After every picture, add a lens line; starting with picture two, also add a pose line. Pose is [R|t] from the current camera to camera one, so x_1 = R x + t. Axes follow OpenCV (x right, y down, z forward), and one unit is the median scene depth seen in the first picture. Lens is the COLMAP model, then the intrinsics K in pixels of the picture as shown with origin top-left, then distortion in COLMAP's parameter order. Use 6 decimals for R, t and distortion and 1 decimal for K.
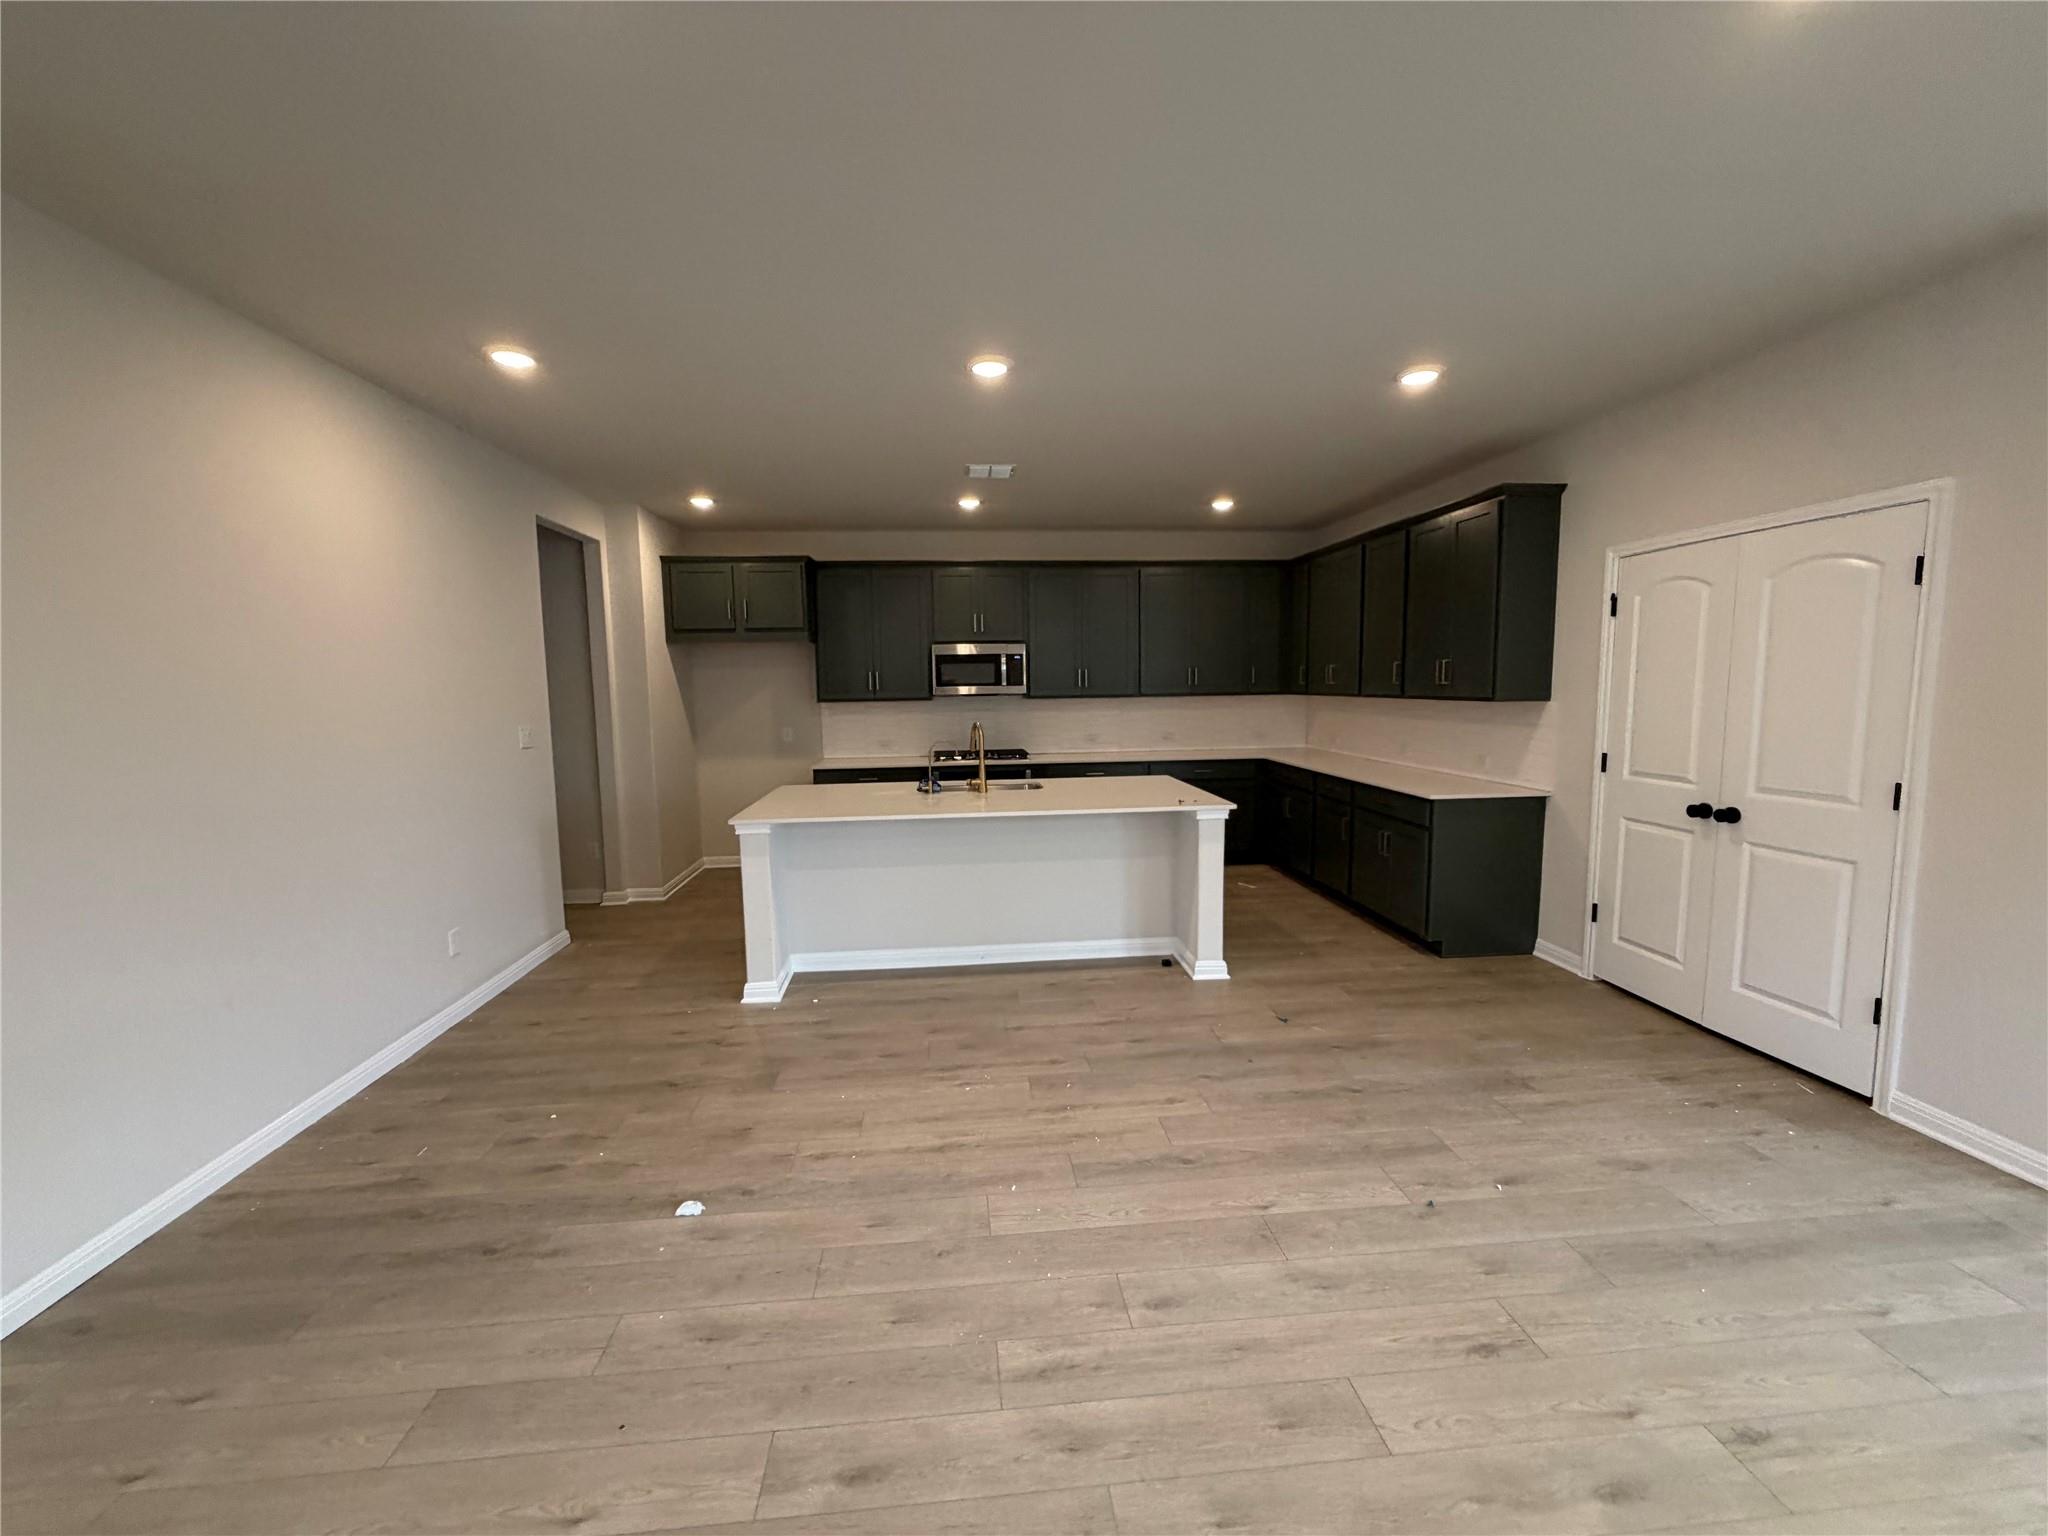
lens RADIAL K [[816.1, 0, 1028.9], [0, 816.1, 768.8], [0, 0, 1]] dist [0.000238, 0.000001]
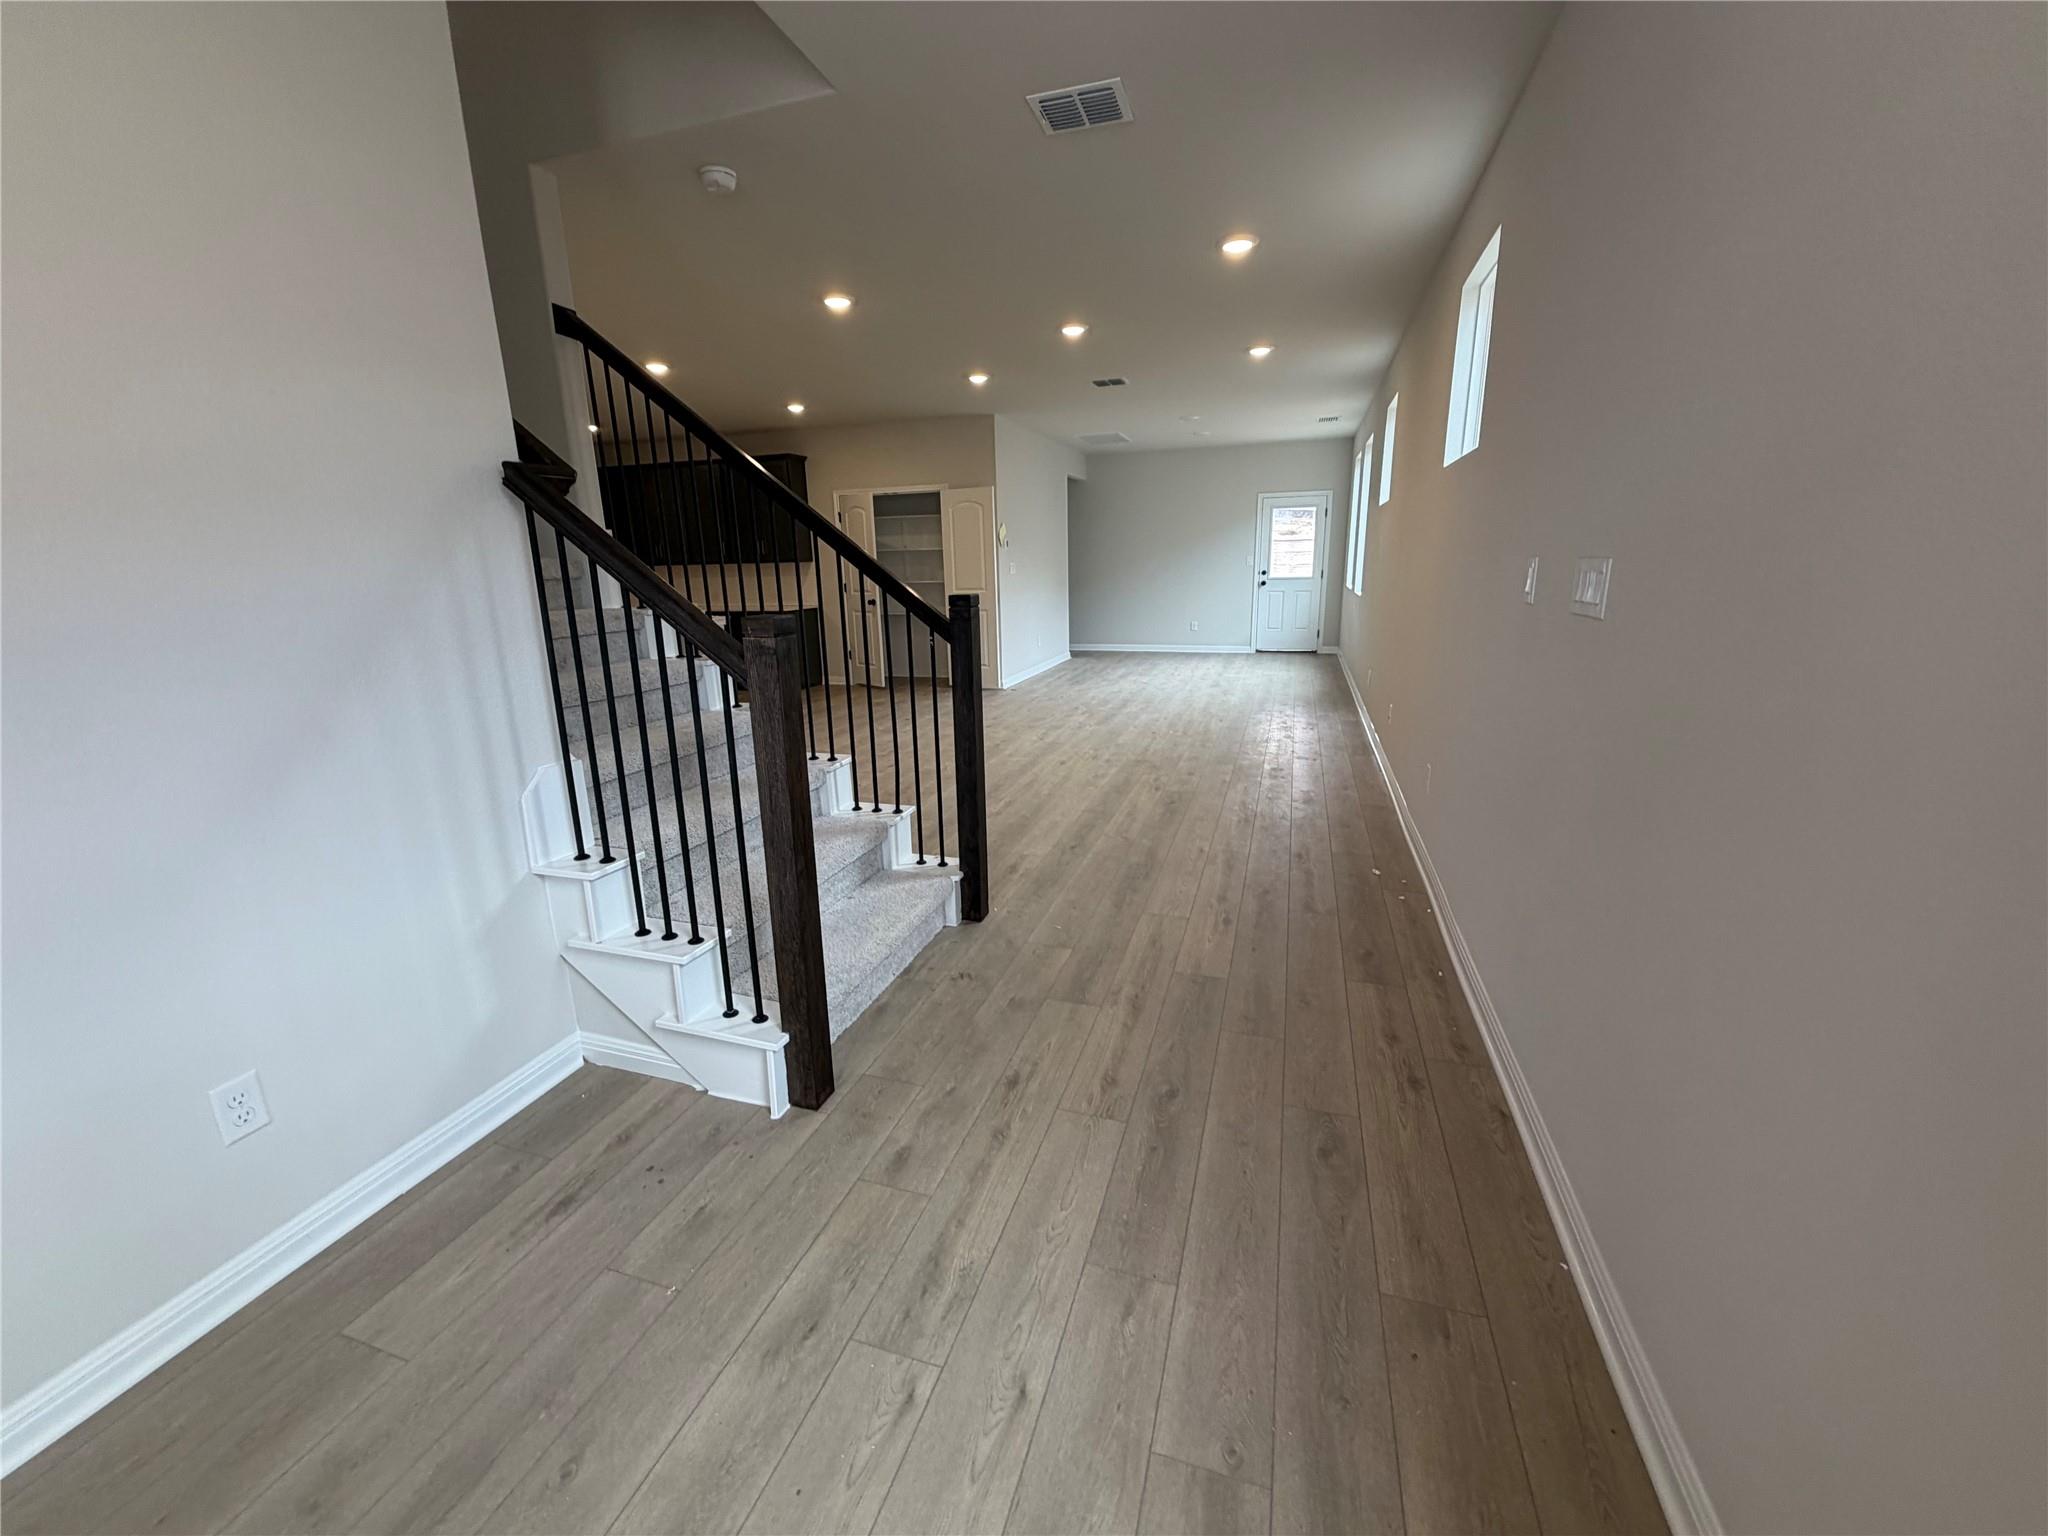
lens RADIAL K [[816.1, 0, 1012.2], [0, 816.1, 767.7], [0, 0, 1]] dist [0.000238, 0.000001]
pose [[0.406499, -0.217232, 0.887451, -1.465517], [0.107942, 0.975939, 0.189449, 0.120247], [-0.907253, 0.018782, 0.420166, -0.452168]]
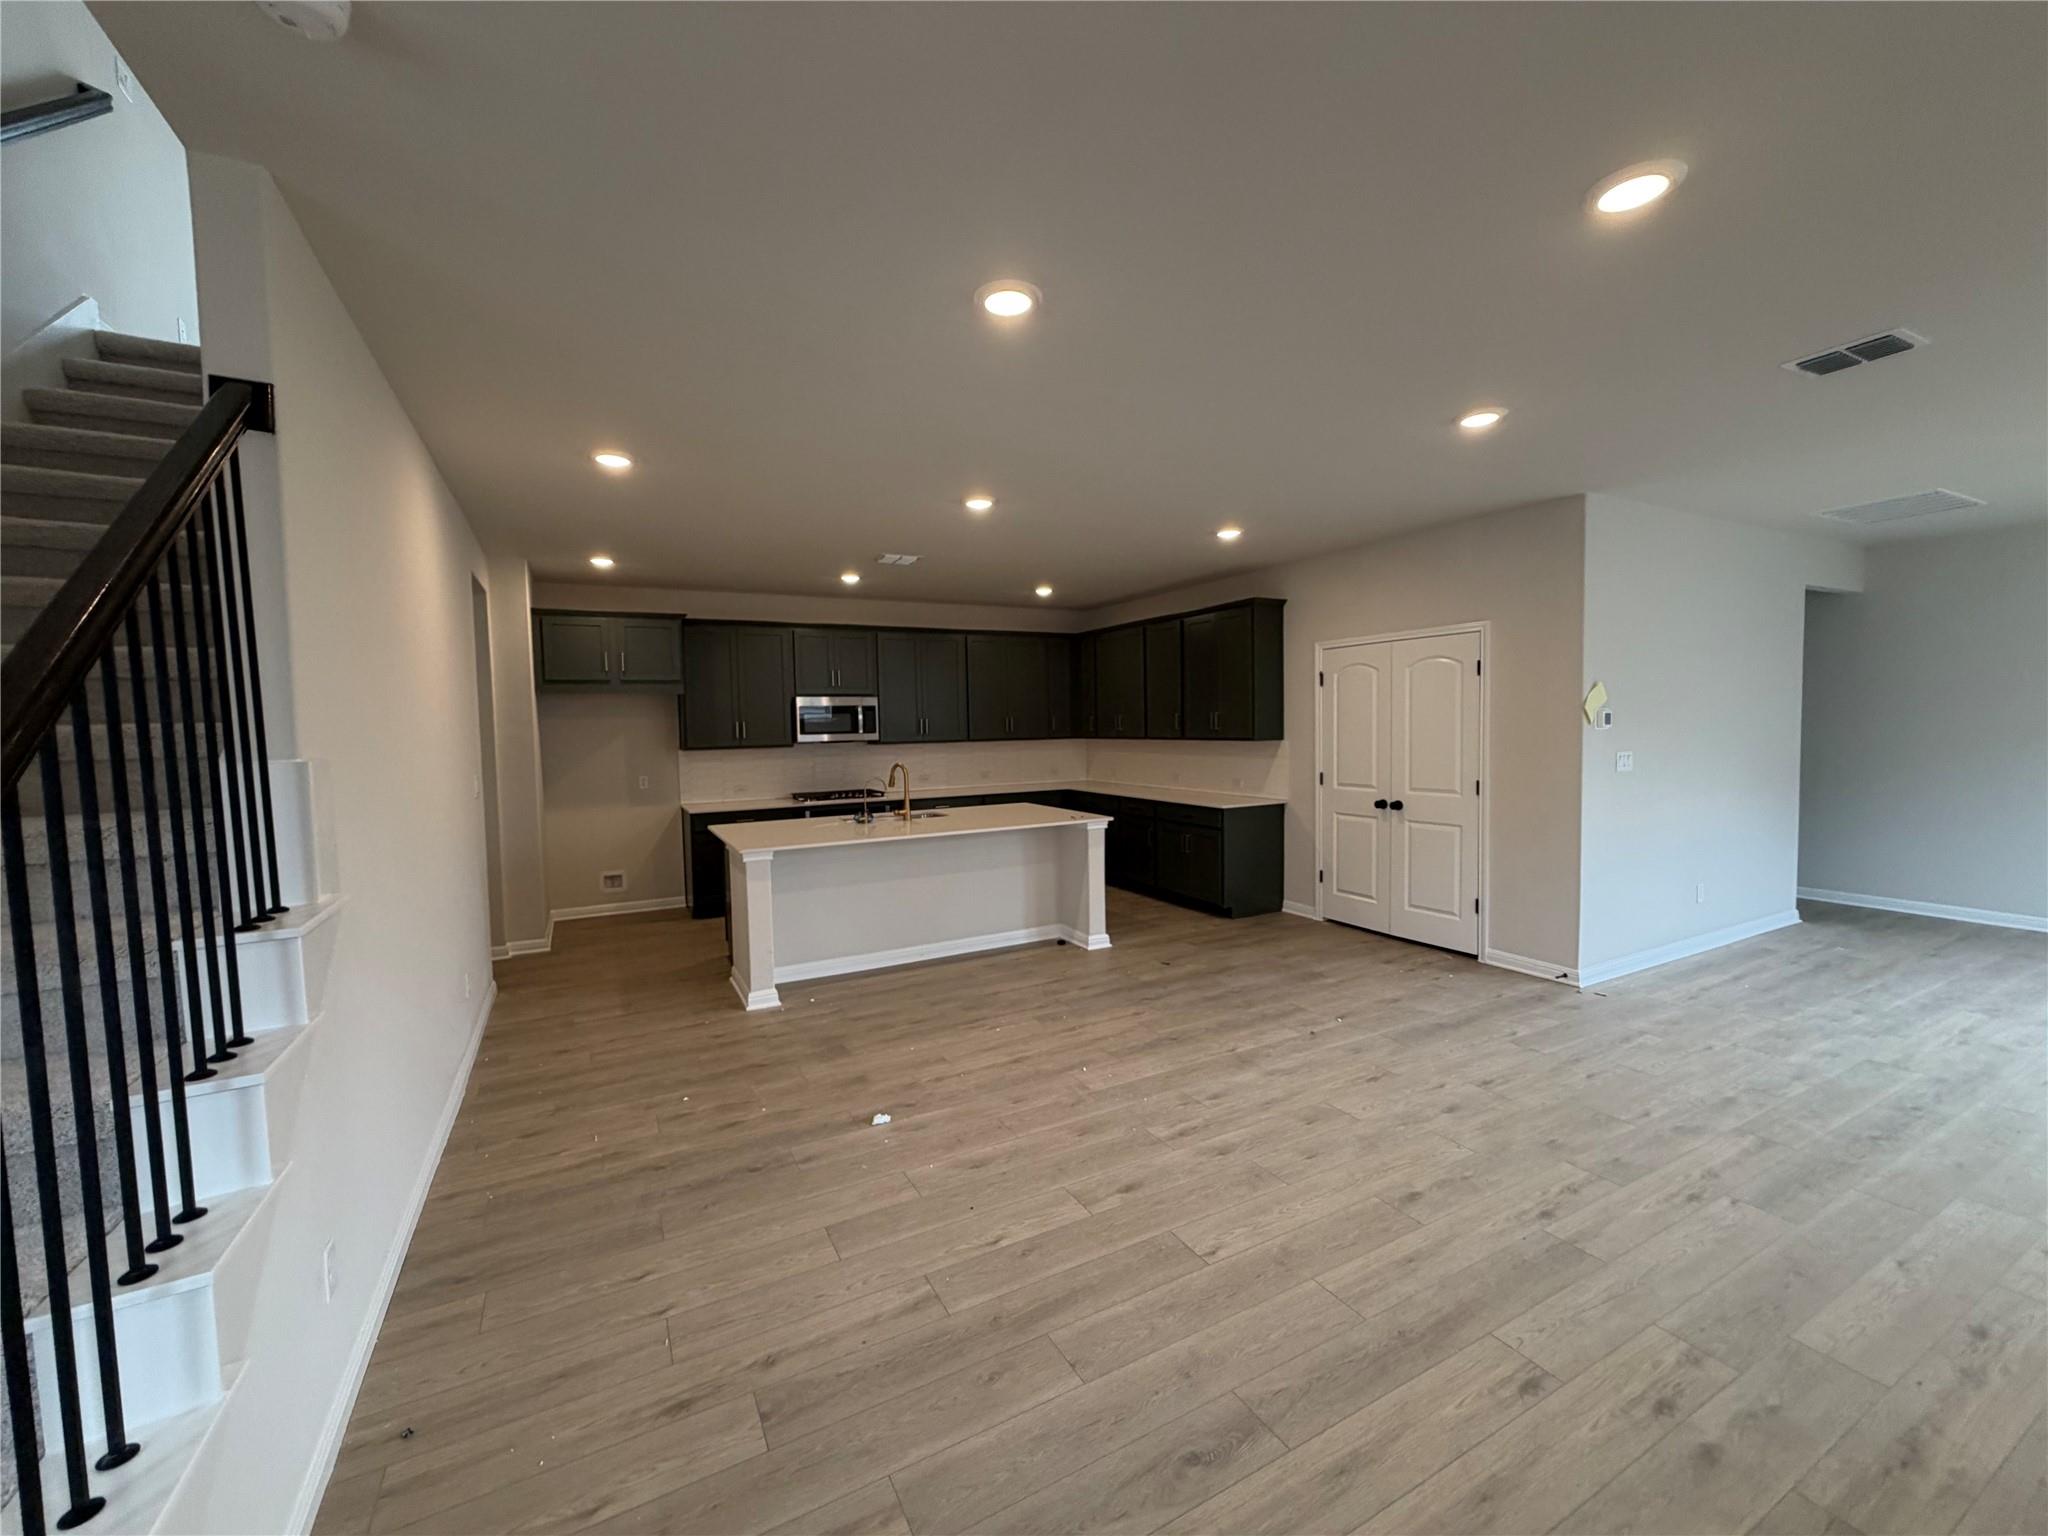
lens RADIAL K [[816.1, 0, 1027.1], [0, 816.1, 770.2], [0, 0, 1]] dist [0.000238, 0.000001]
pose [[0.921833, -0.025615, 0.386740, -0.489684], [0.047089, 0.997824, -0.046153, 0.025601], [-0.384716, 0.060757, 0.921033, -0.260468]]
